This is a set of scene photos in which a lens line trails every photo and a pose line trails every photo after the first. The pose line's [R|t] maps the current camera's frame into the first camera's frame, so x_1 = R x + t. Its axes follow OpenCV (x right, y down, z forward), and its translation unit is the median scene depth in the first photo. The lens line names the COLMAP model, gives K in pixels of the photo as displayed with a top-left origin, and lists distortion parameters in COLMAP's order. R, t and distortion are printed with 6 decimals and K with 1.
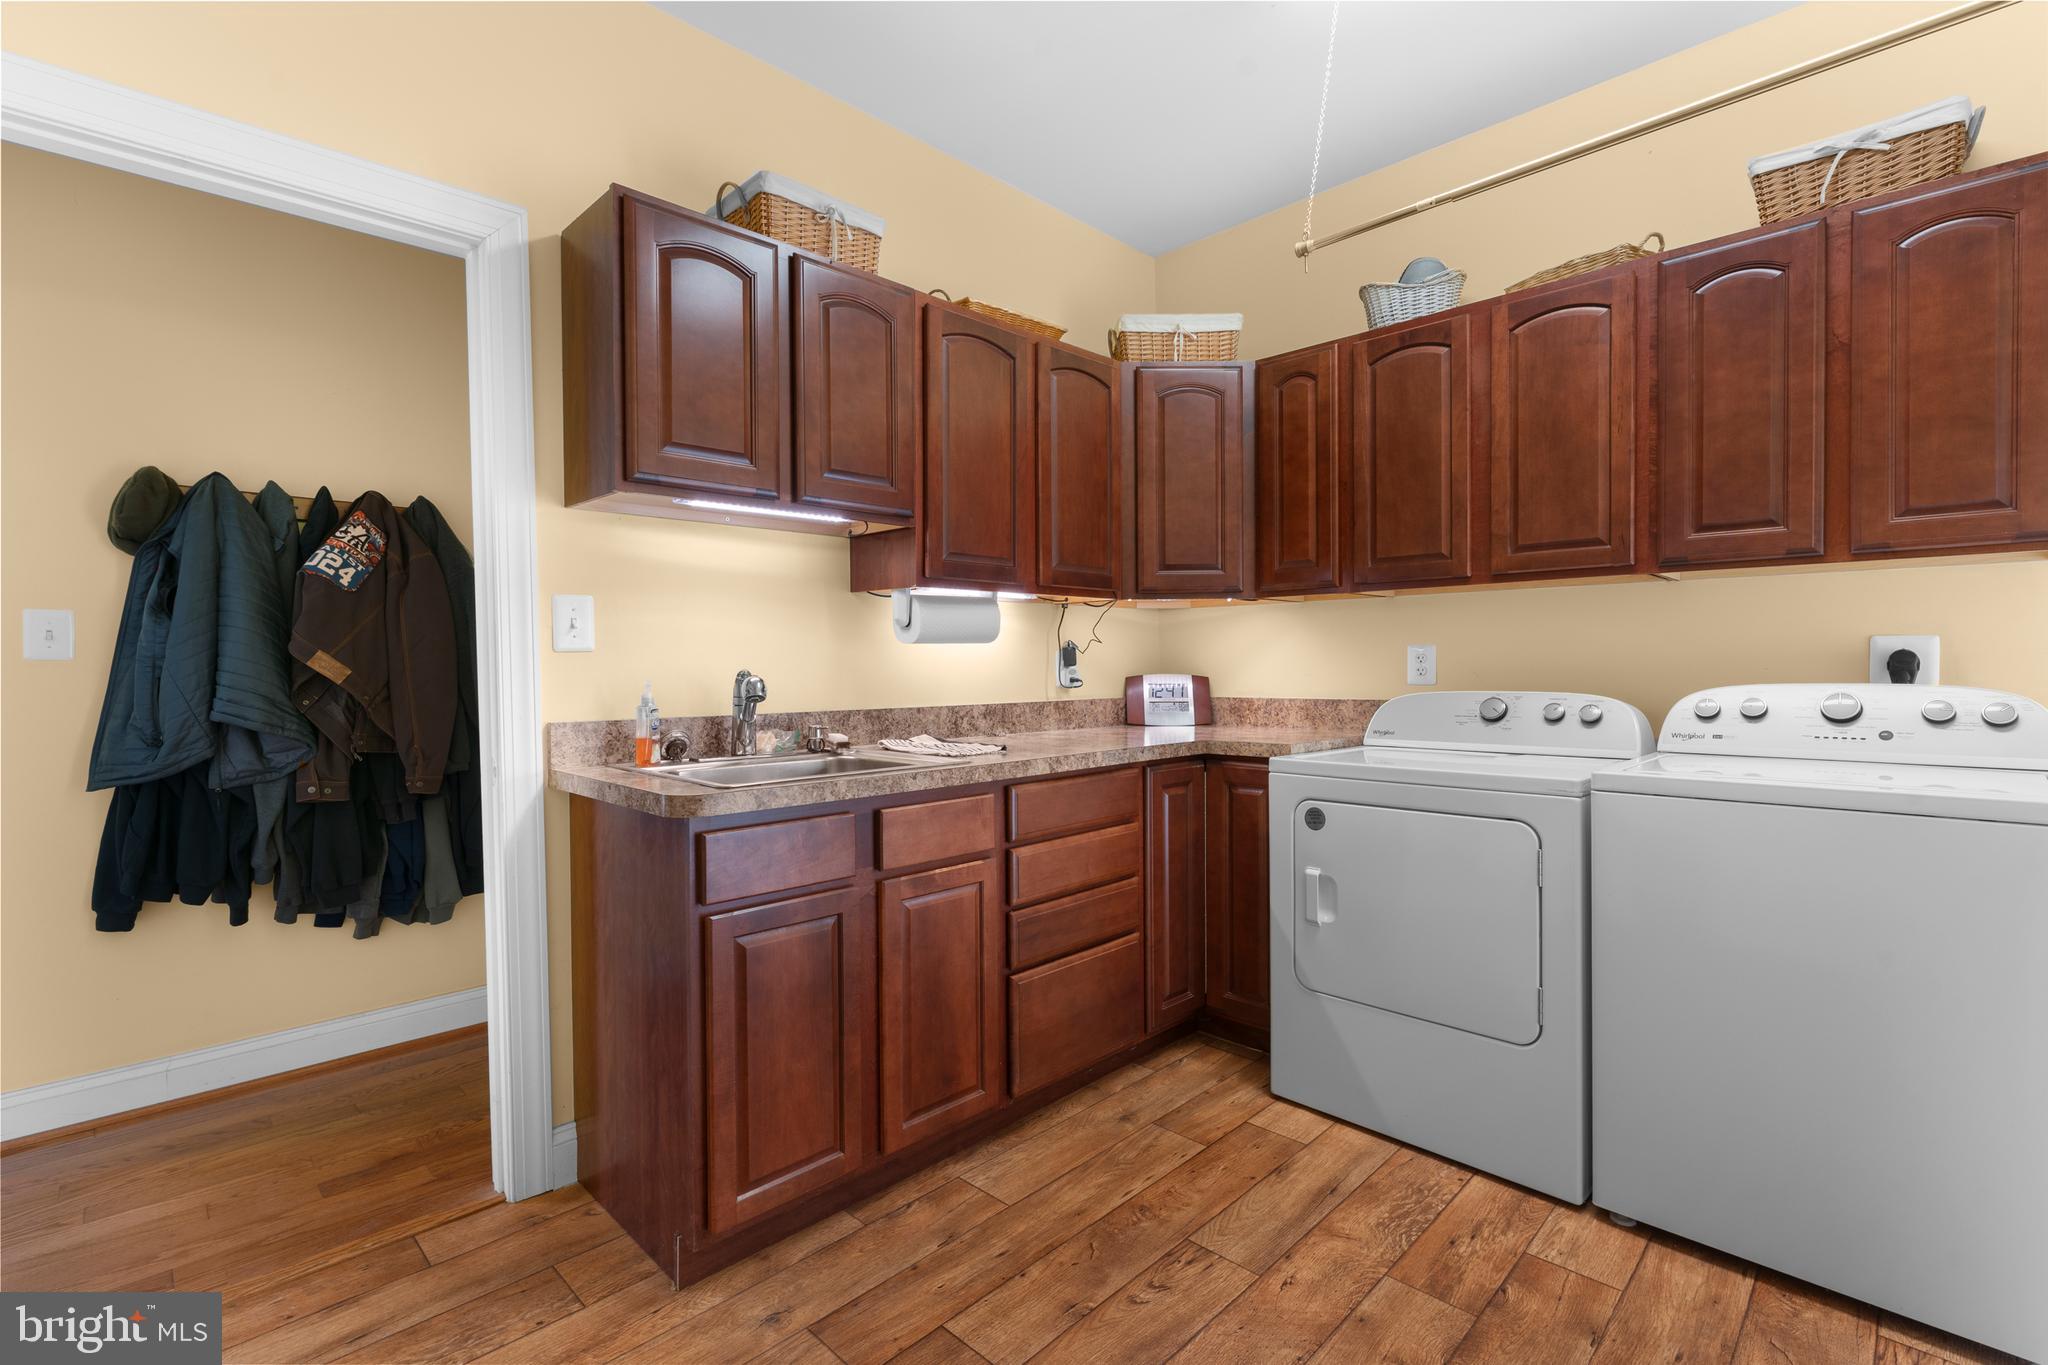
lens RADIAL K [[925.9, 0, 1027.7], [0, 925.9, 677.2], [0, 0, 1]] dist [-0.002930, 0.000224]
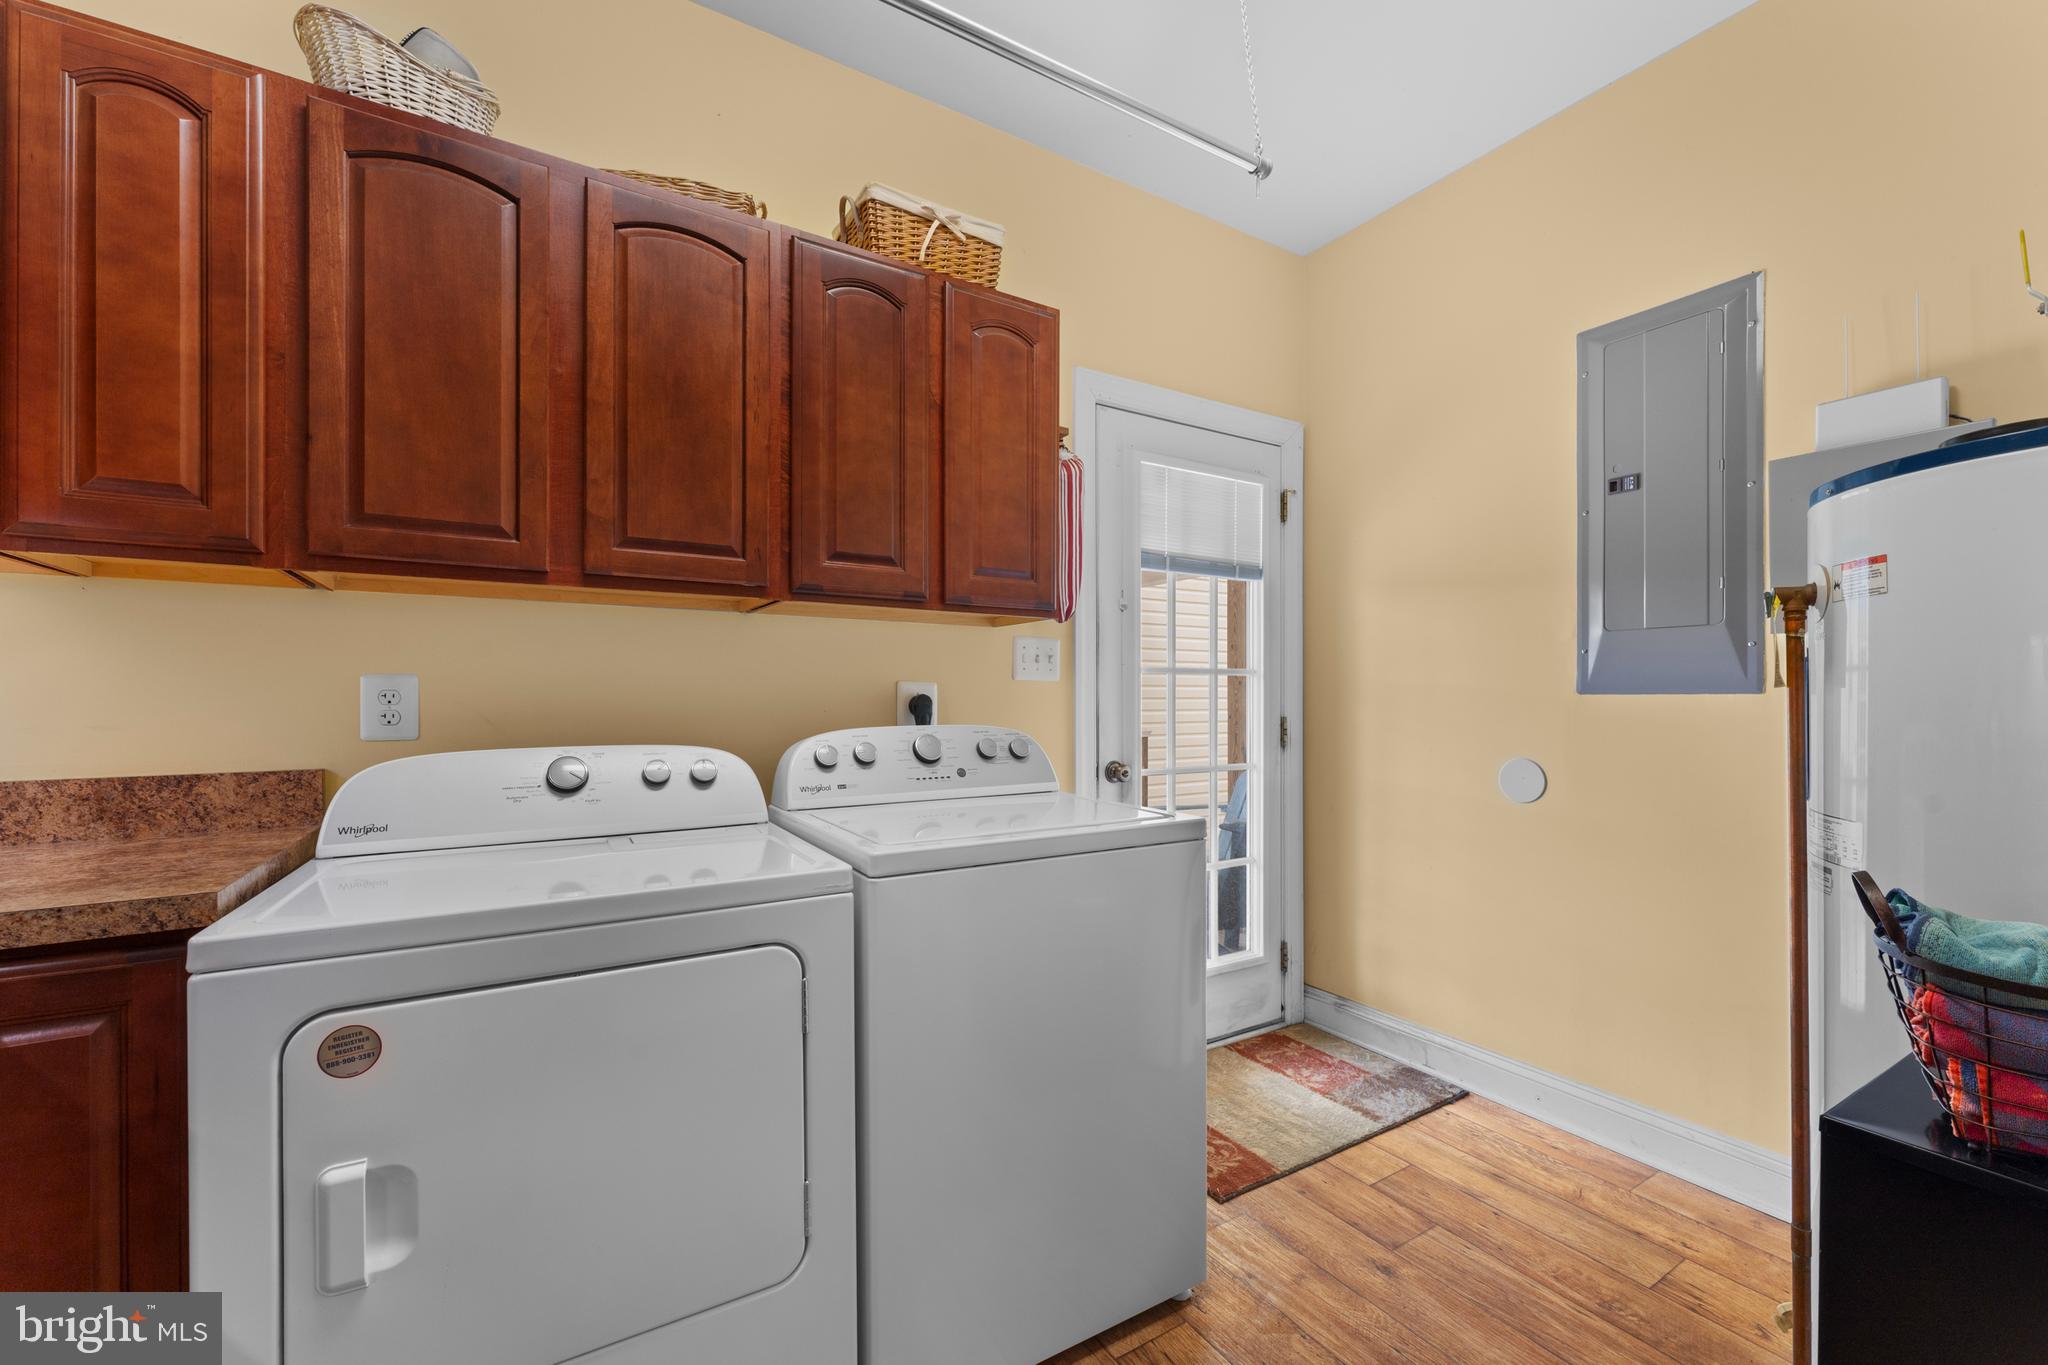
lens RADIAL K [[823.0, 0, 1019.1], [0, 823.0, 700.4], [0, 0, 1]] dist [-0.002097, 0.000379]
pose [[0.239794, 0.009216, 0.970780, -0.000353], [0.011814, 0.999853, -0.012411, -0.008591], [-0.970752, 0.014445, 0.239650, 0.589874]]
